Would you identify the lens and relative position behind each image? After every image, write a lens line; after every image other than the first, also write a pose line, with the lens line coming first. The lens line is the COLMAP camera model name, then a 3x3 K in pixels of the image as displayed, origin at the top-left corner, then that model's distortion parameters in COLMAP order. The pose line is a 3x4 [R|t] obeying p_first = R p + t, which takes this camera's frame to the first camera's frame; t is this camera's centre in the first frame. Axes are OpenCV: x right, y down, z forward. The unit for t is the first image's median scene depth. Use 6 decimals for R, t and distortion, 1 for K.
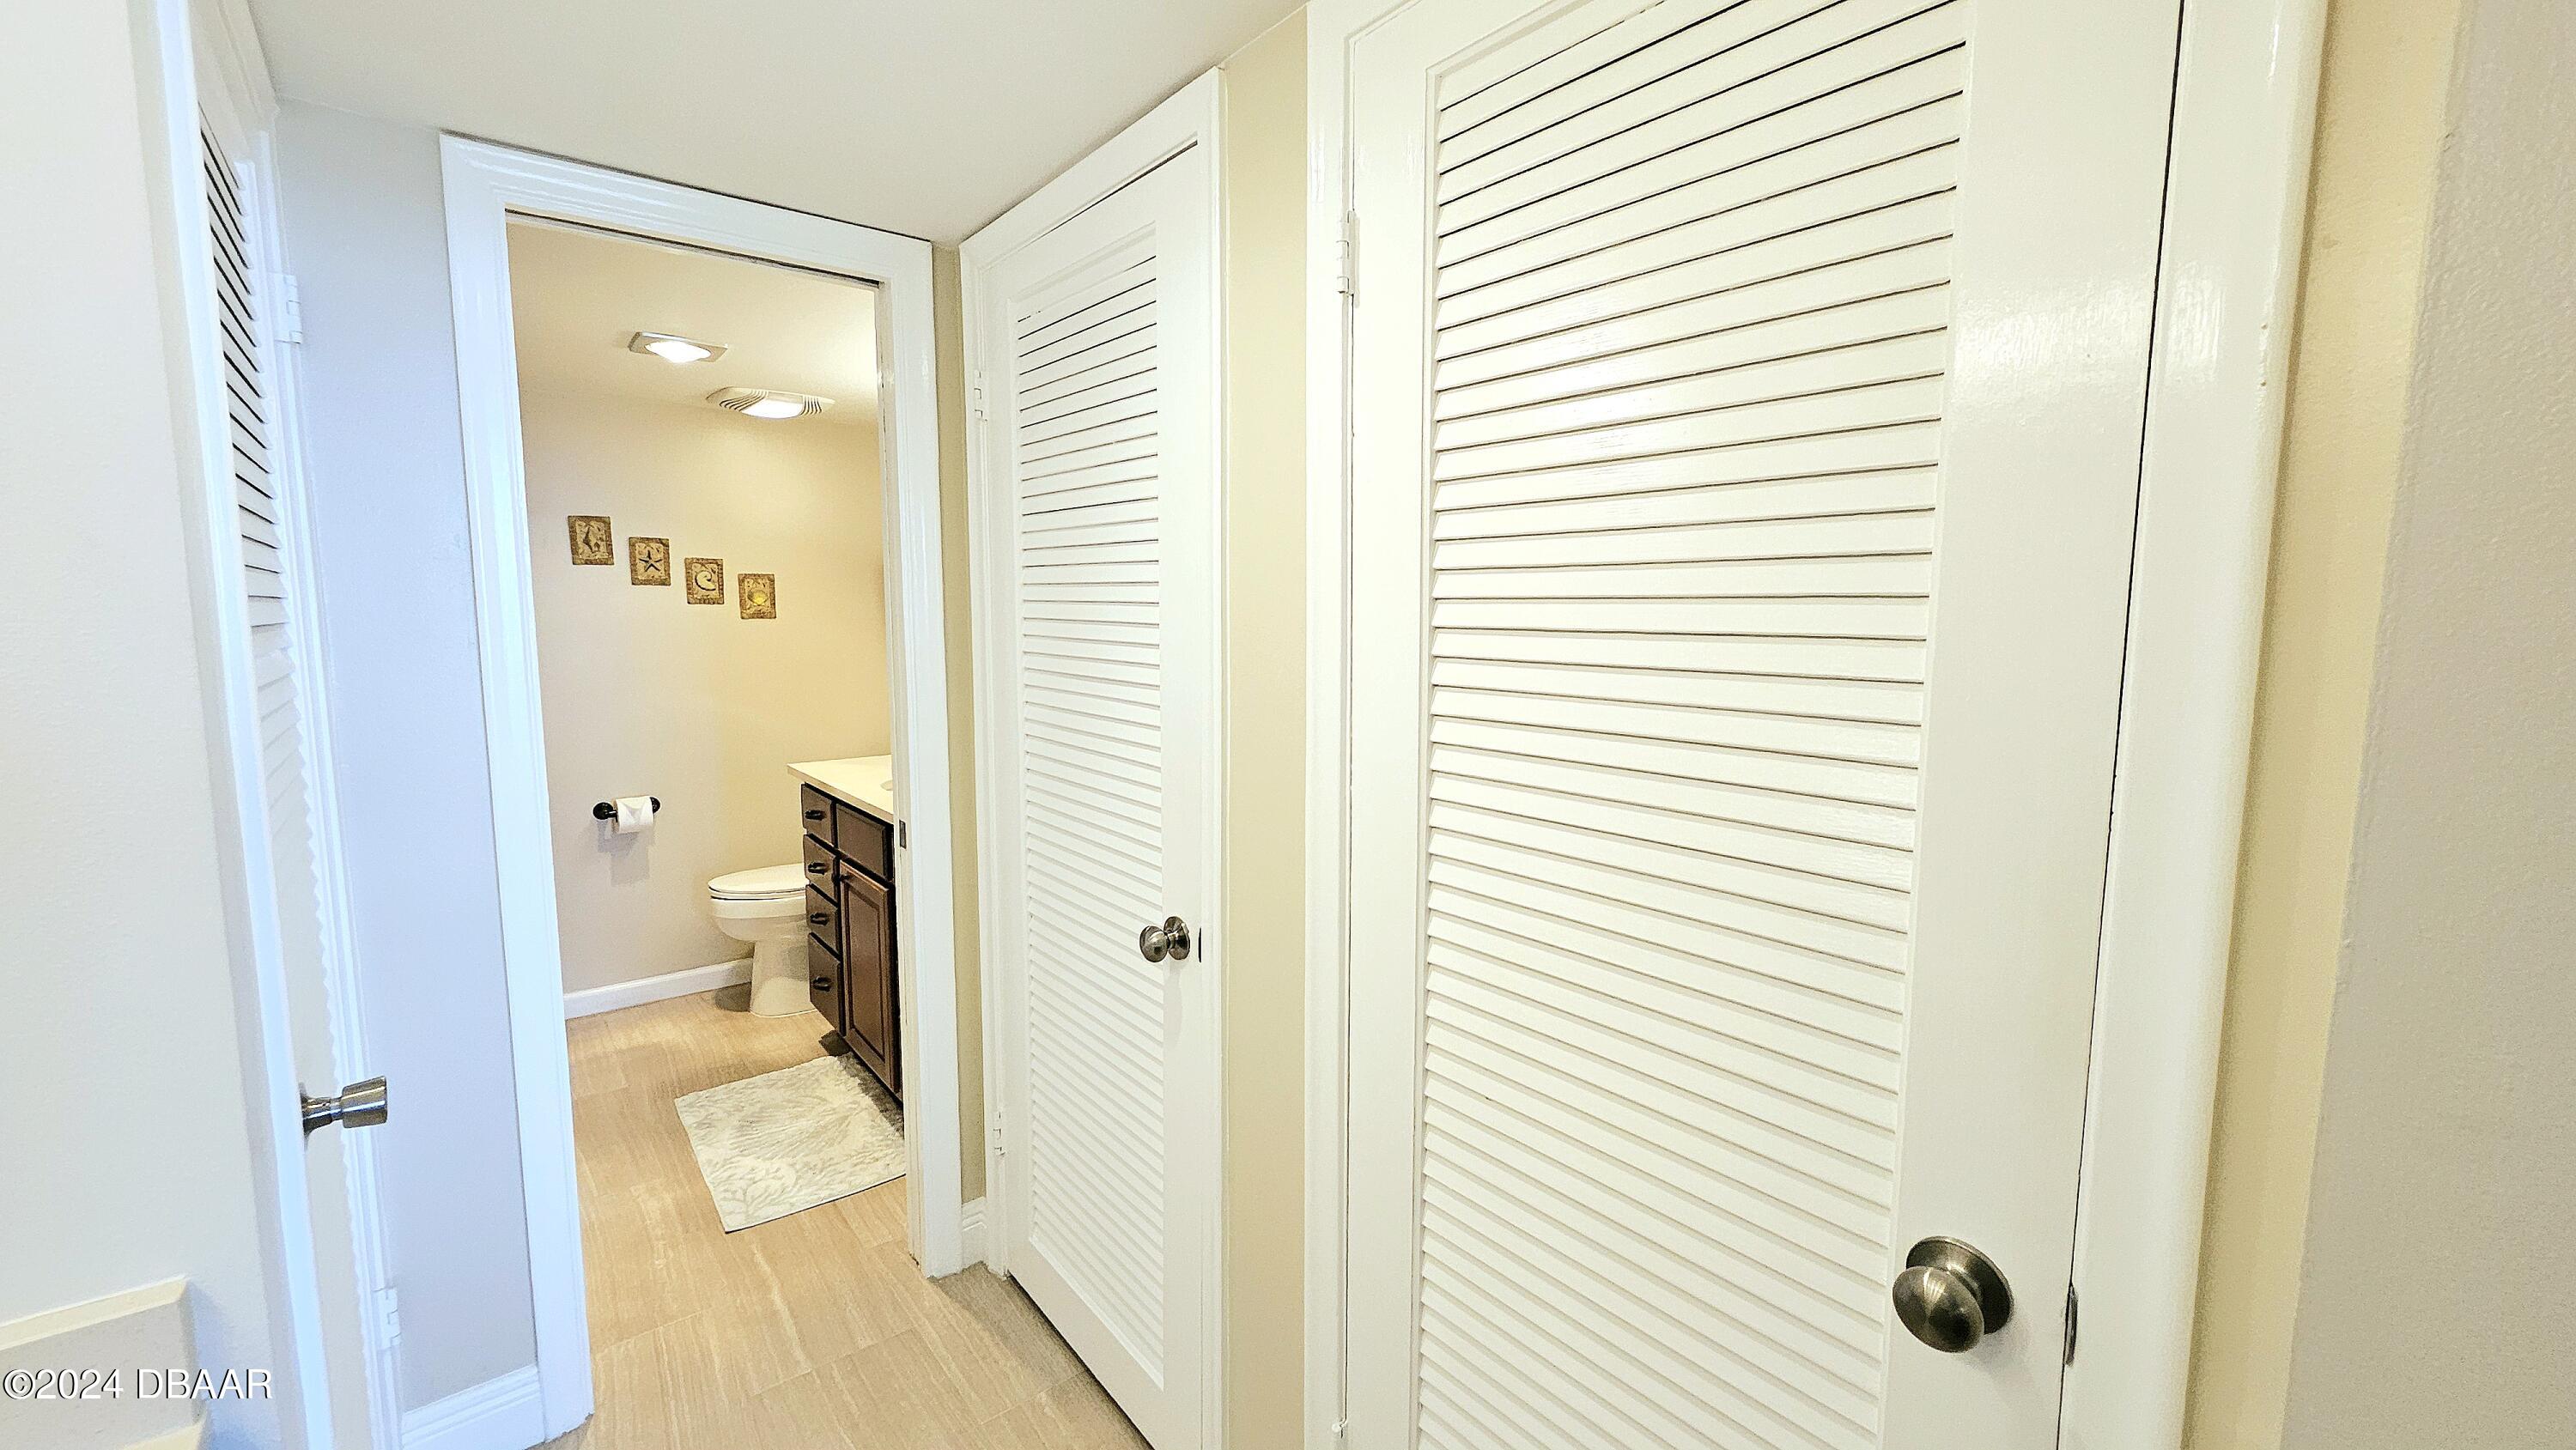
lens RADIAL K [[1020.7, 0, 1274.3], [0, 1020.7, 710.4], [0, 0, 1]] dist [0.006906, -0.001423]
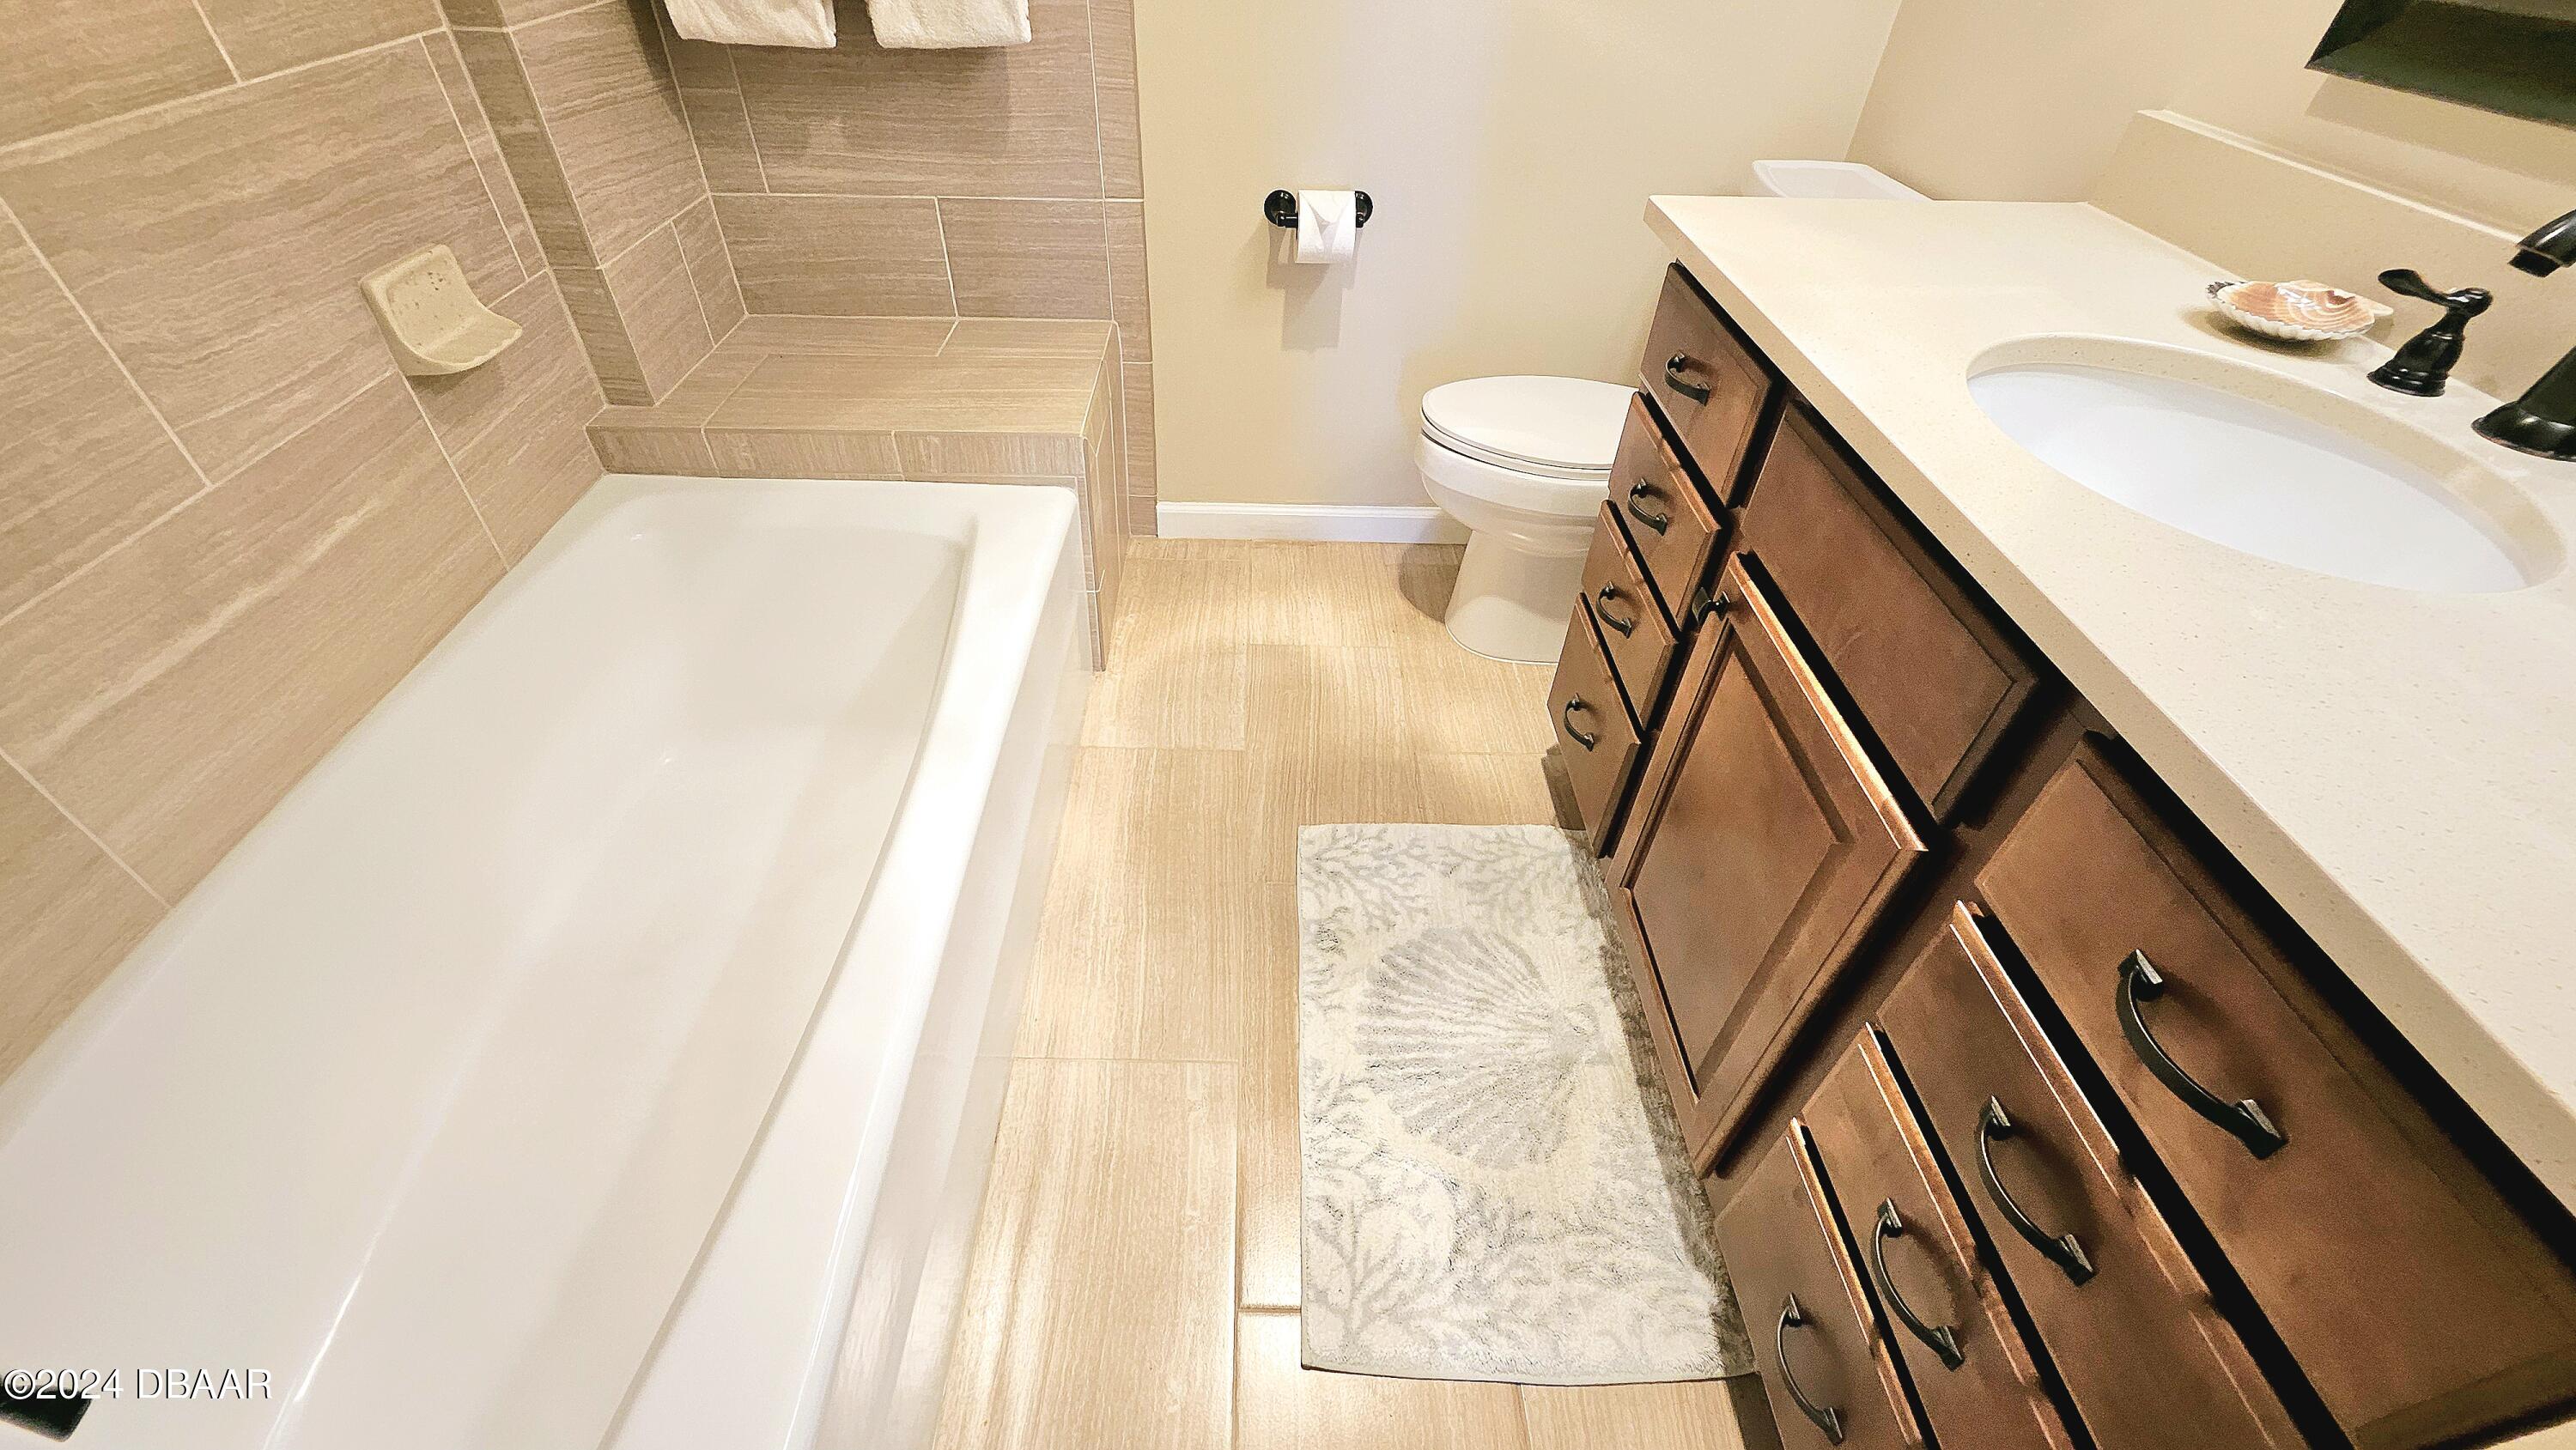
lens RADIAL K [[1020.7, 0, 1274.7], [0, 1020.7, 708.8], [0, 0, 1]] dist [0.006906, -0.001423]
pose [[0.781461, 0.422678, -0.458979, -0.307359], [-0.087797, 0.802768, 0.589793, -0.005711], [0.617746, -0.420603, 0.664442, 0.542788]]
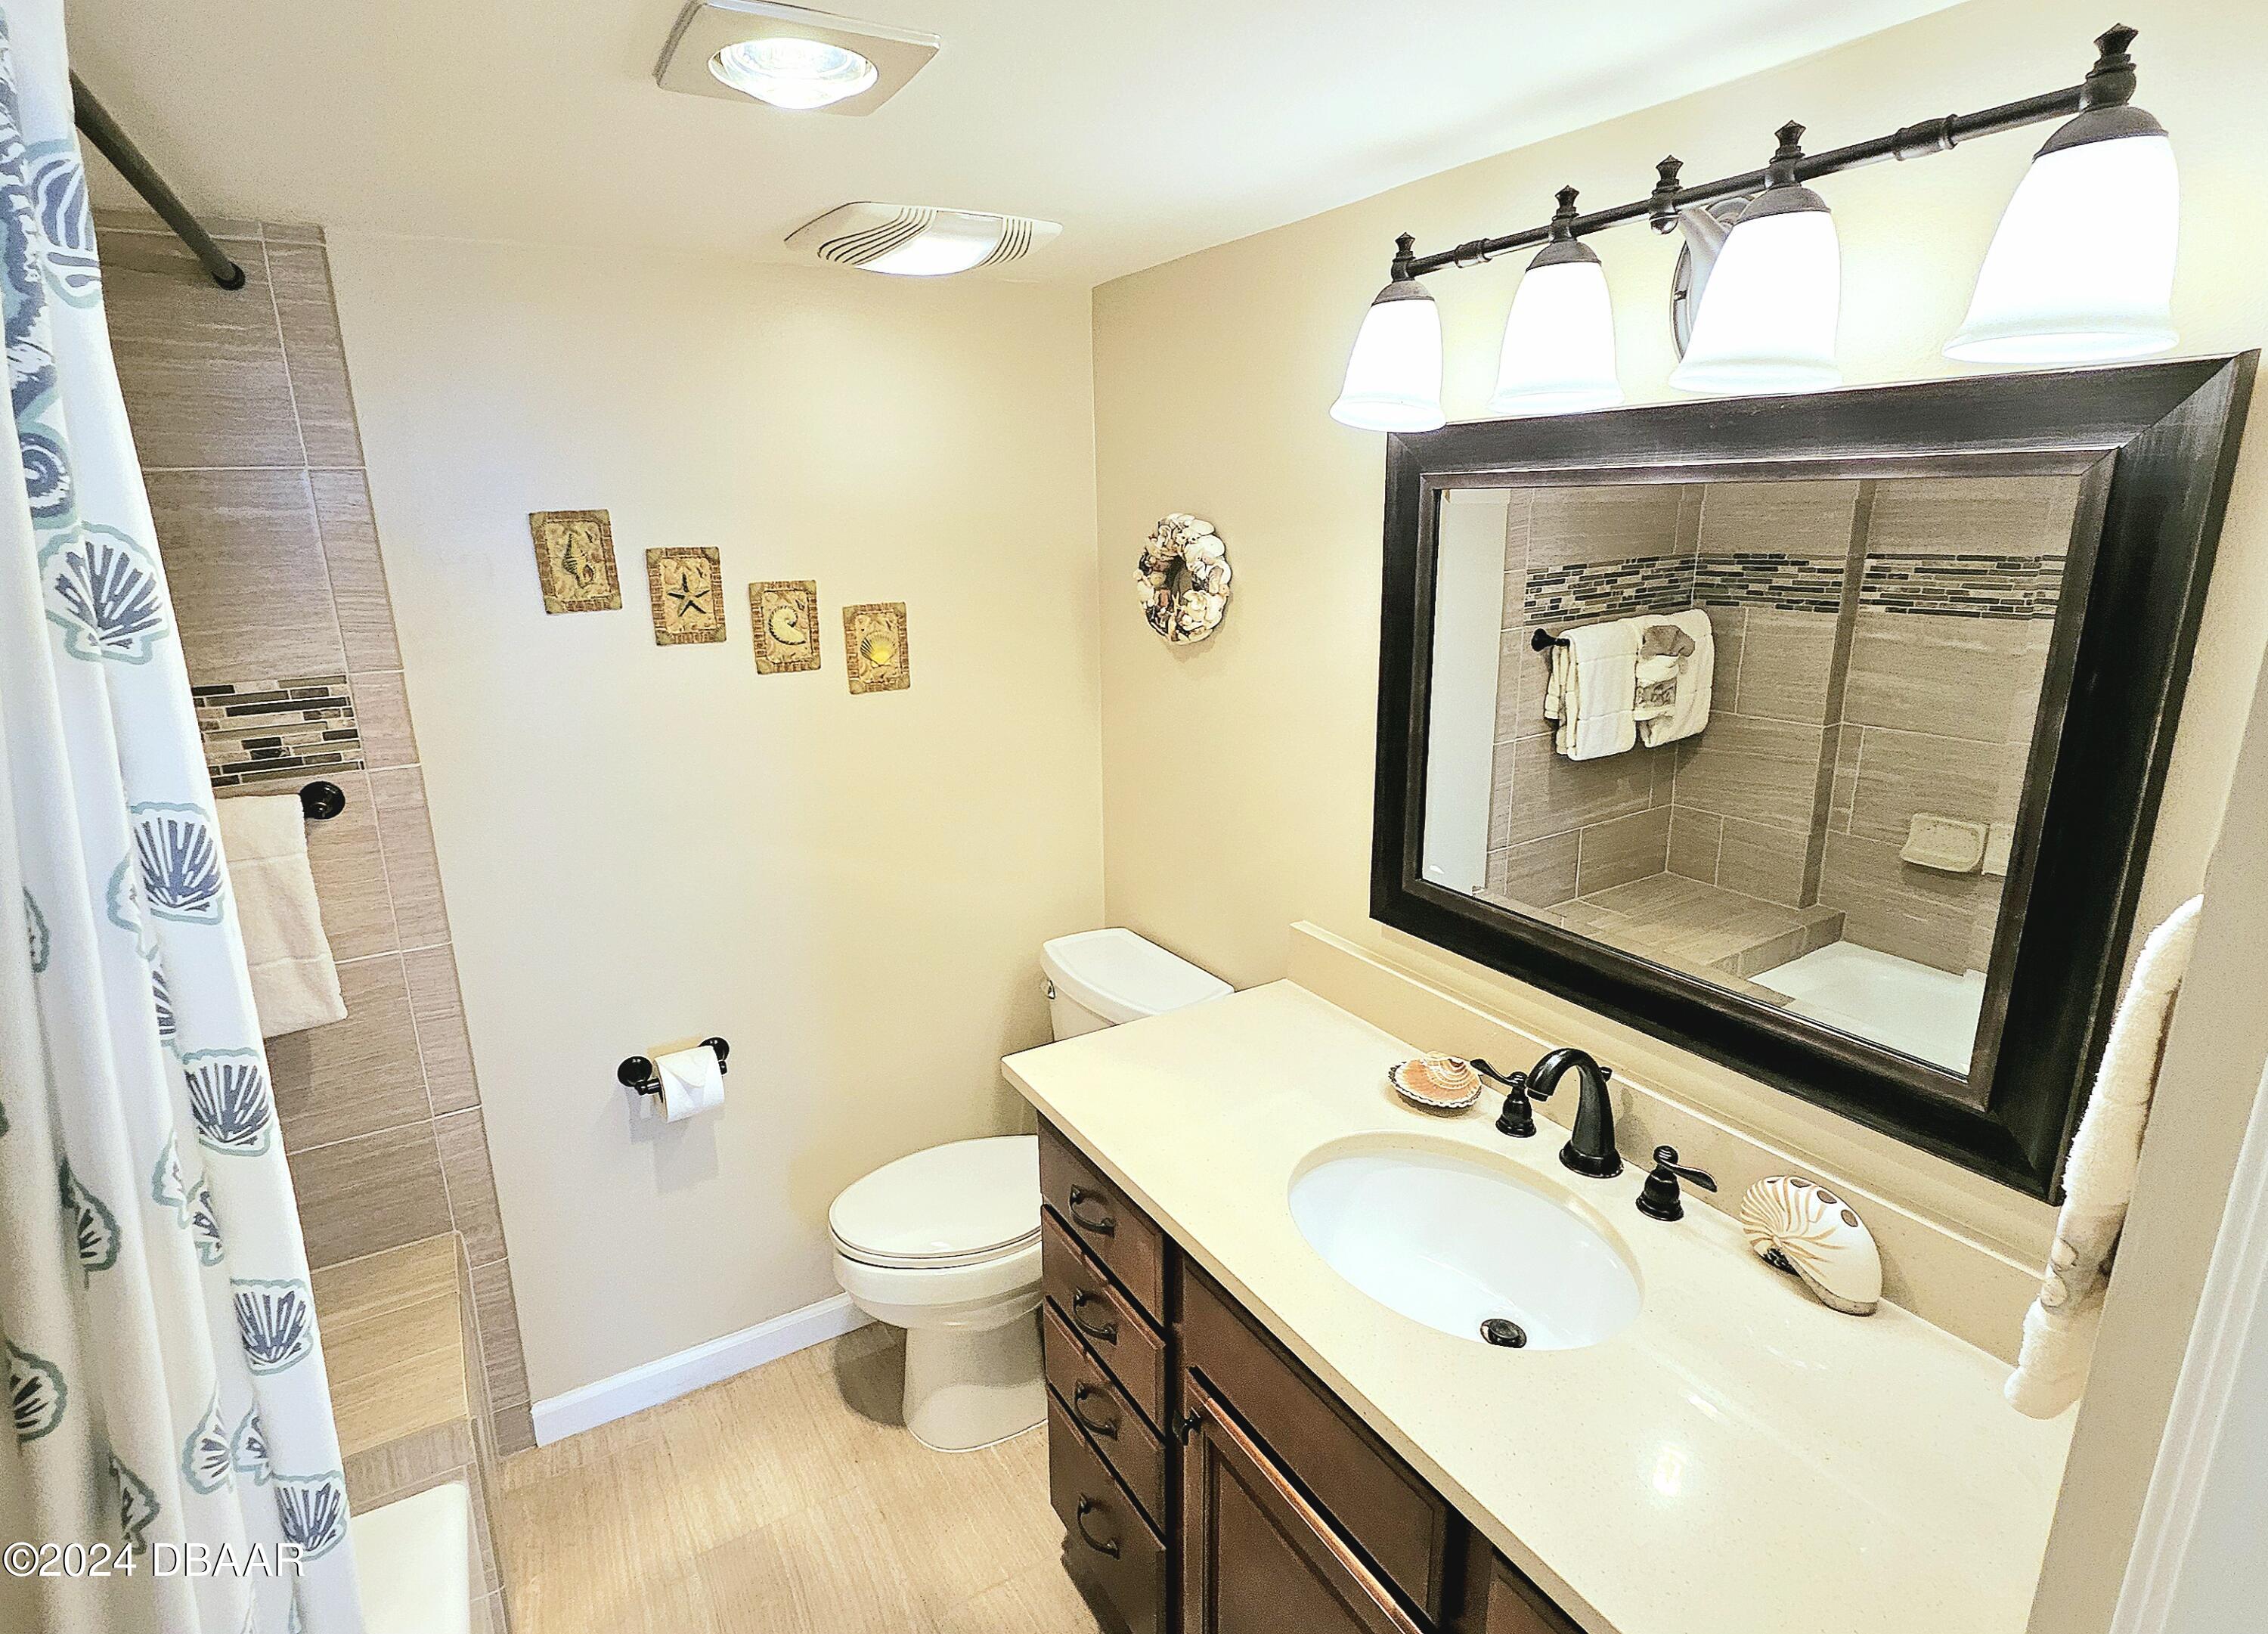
lens RADIAL K [[1142.1, 0, 1097.0], [0, 1142.1, 796.1], [0, 0, 1]] dist [0.003755, 0.000477]
pose [[0.988272, 0.019545, -0.151447, -0.334412], [0.004899, 0.987206, 0.159375, -0.139847], [0.152624, -0.158248, 0.975532, 0.484468]]
